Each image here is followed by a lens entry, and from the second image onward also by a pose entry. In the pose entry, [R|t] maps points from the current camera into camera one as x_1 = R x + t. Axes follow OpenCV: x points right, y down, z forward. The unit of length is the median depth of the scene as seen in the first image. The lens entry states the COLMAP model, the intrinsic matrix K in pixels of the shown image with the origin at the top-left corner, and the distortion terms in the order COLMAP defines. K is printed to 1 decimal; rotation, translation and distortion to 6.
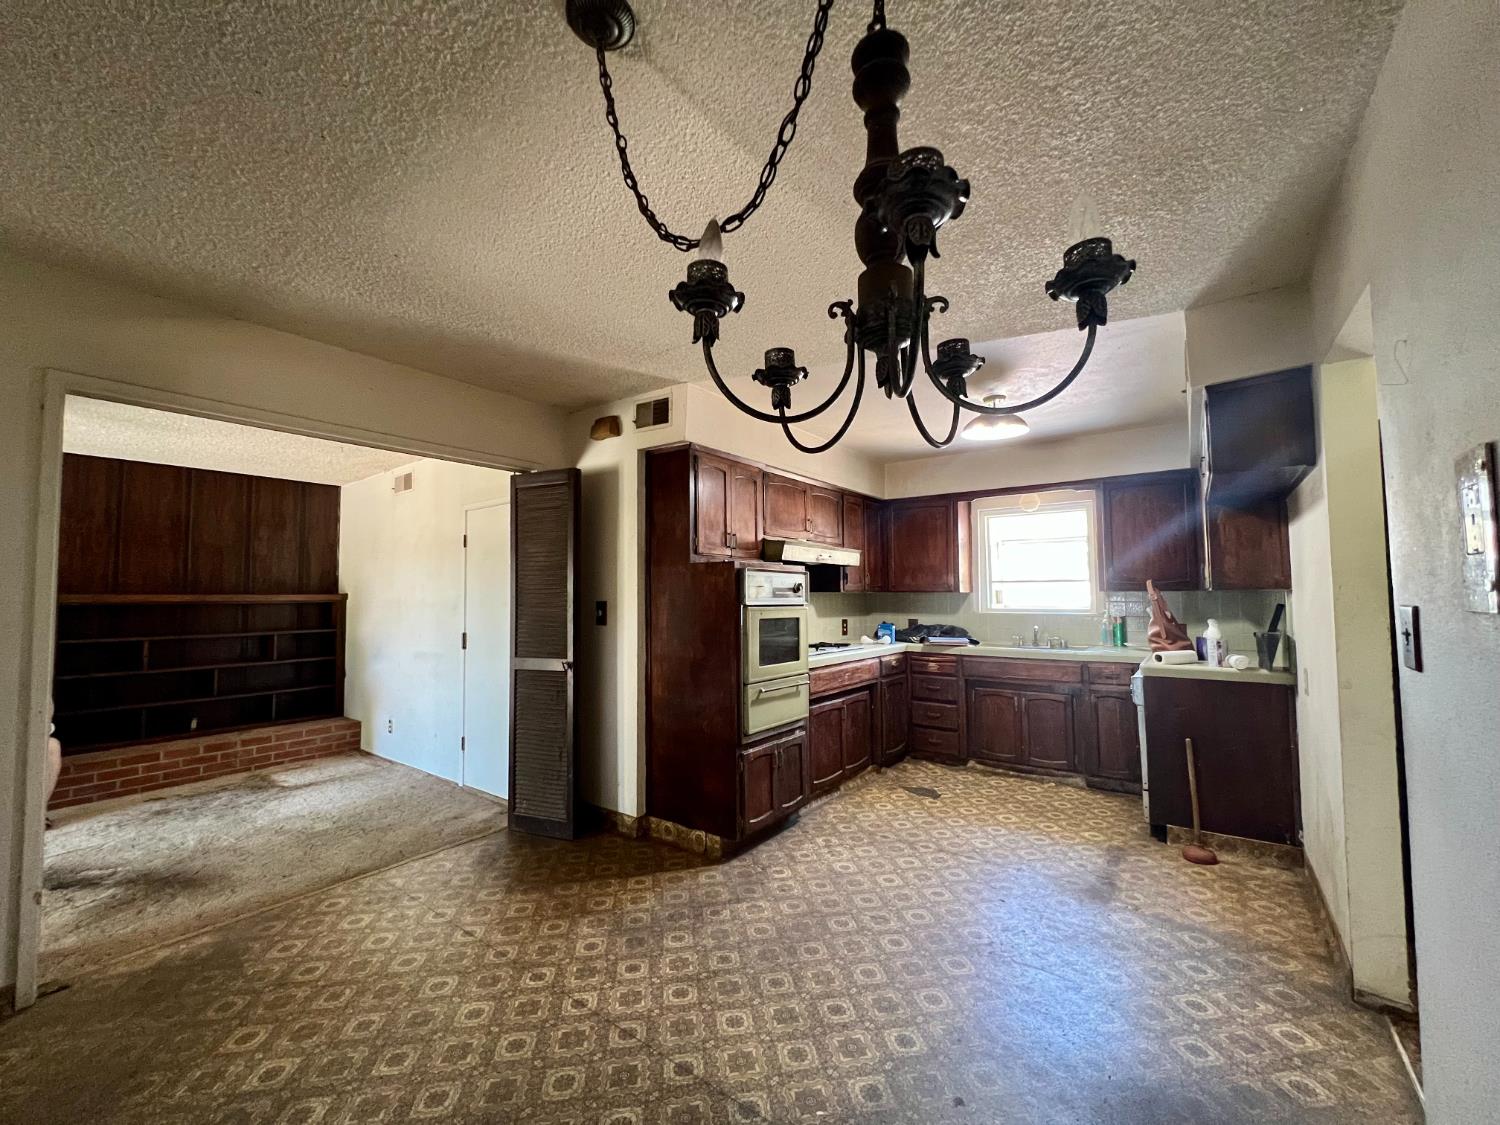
lens RADIAL K [[604.1, 0, 752.6], [0, 604.1, 563.9], [0, 0, 1]] dist [-0.002017, 0.000300]
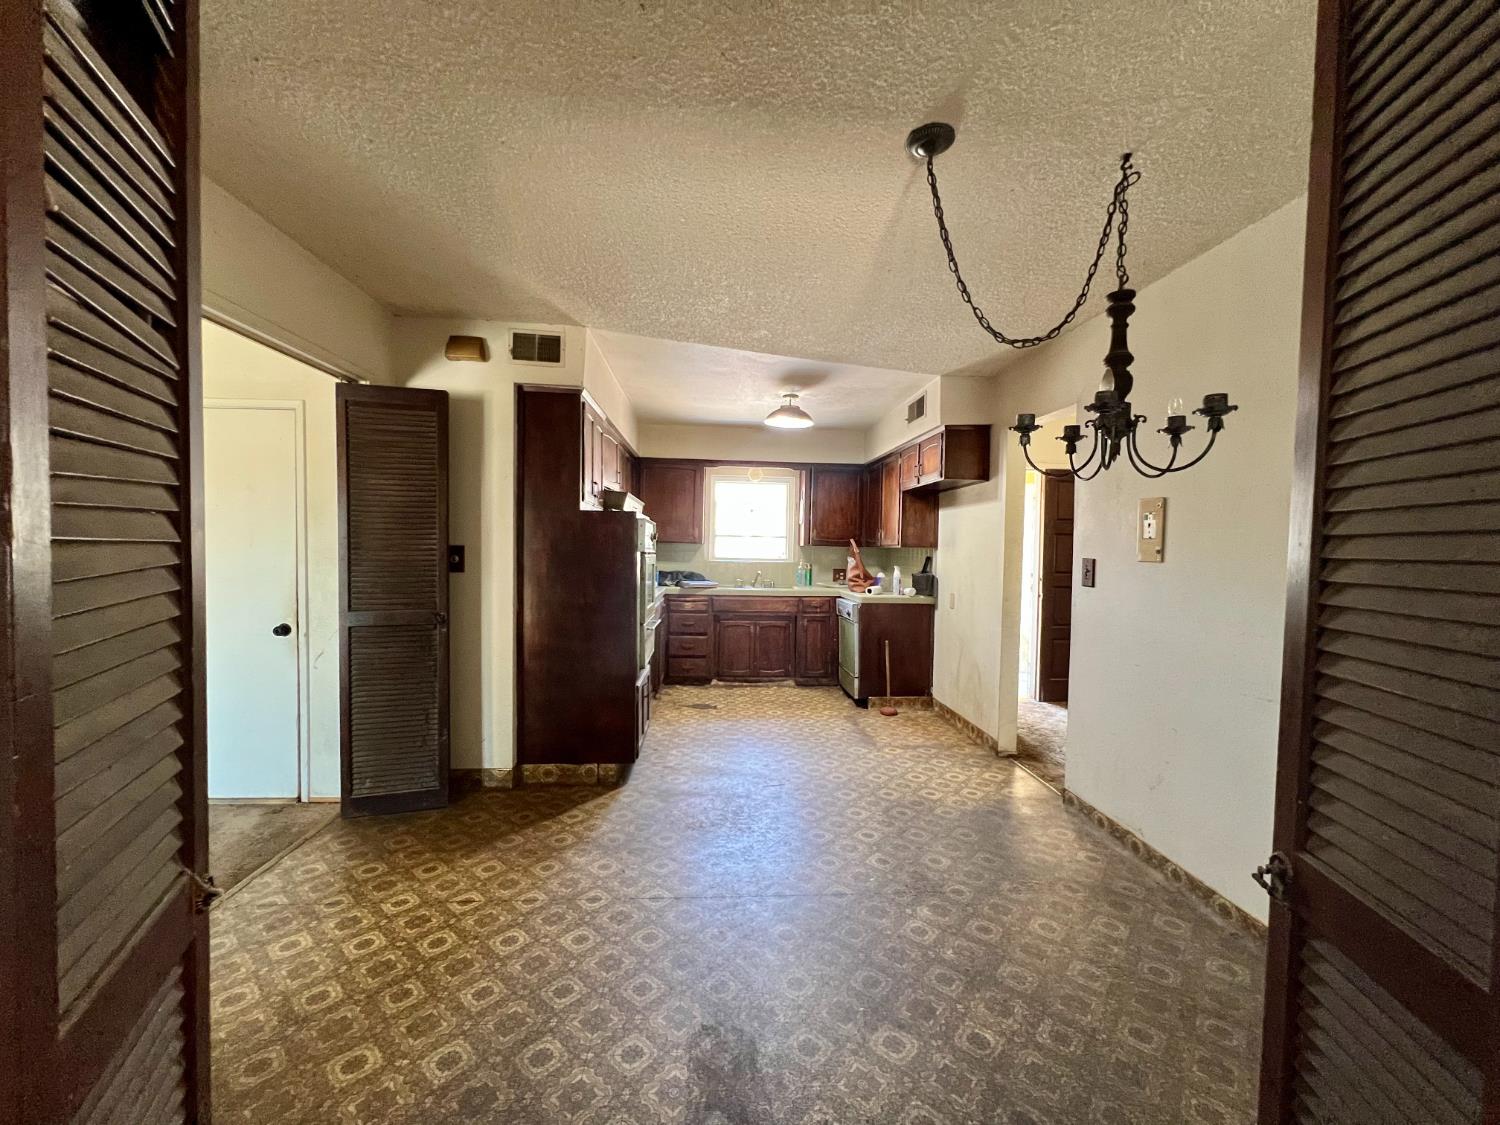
lens RADIAL K [[604.1, 0, 752.6], [0, 604.1, 563.9], [0, 0, 1]] dist [-0.002017, 0.000300]
pose [[0.760717, 0.002870, 0.649078, -0.518607], [-0.059377, 0.996105, 0.065185, 0.004869], [-0.646363, -0.088127, 0.757924, 0.038531]]
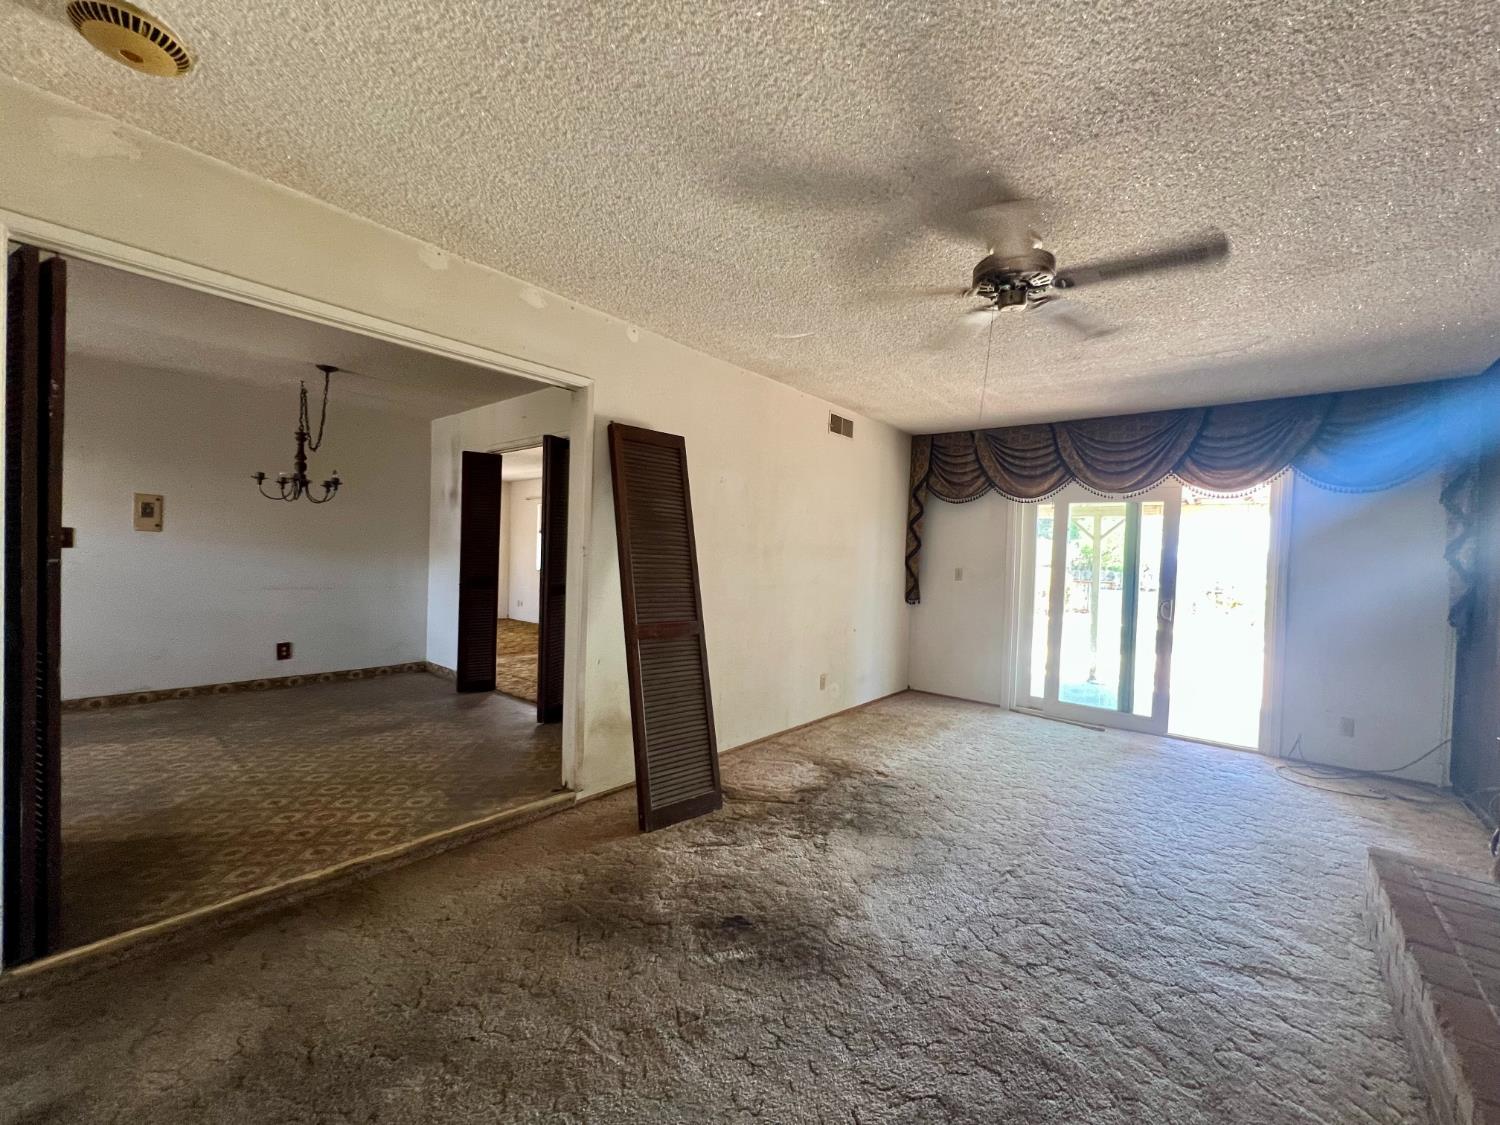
lens RADIAL K [[603.1, 0, 752.1], [0, 603.1, 563.9], [0, 0, 1]] dist [-0.000105, 0.000495]
pose [[-0.997948, -0.023703, 0.059483, -1.040345], [-0.026057, 0.998895, -0.039124, 0.110930], [-0.058490, -0.040593, -0.997462, 1.519555]]
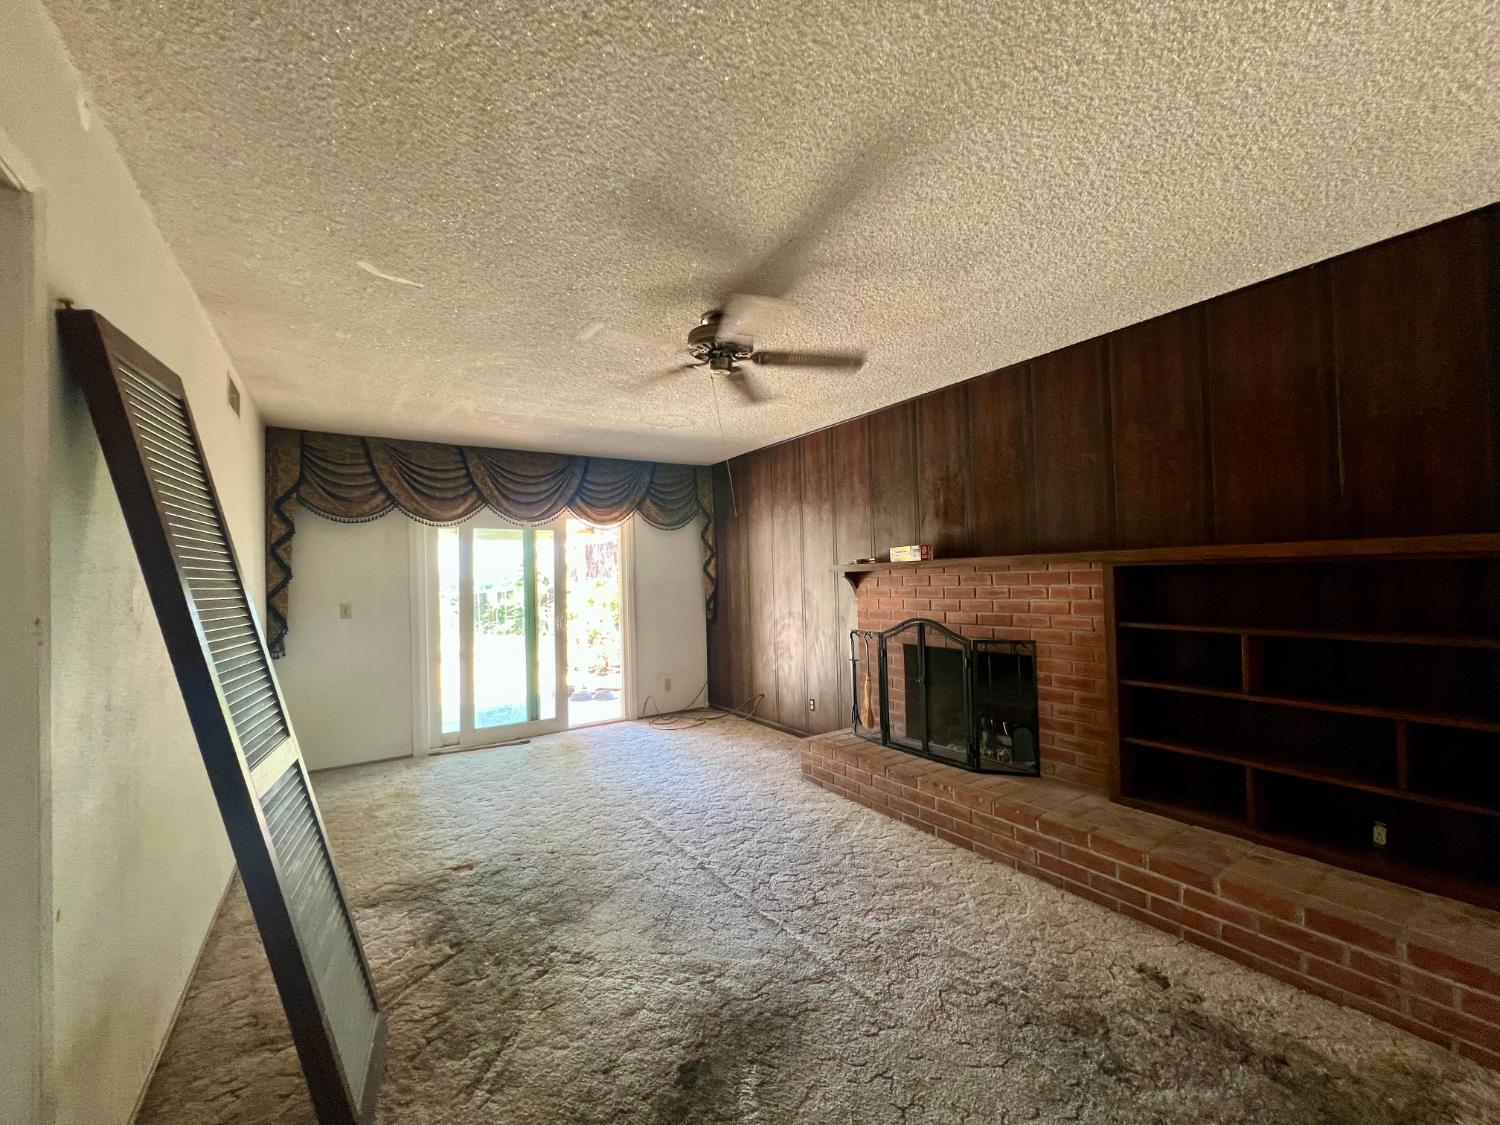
lens RADIAL K [[603.1, 0, 752.1], [0, 603.1, 563.9], [0, 0, 1]] dist [-0.000105, 0.000495]
pose [[-0.340838, 0.001759, -0.940120, -0.545731], [0.083346, 0.996117, -0.028353, 0.067157], [0.936420, -0.088019, -0.339662, 1.119914]]
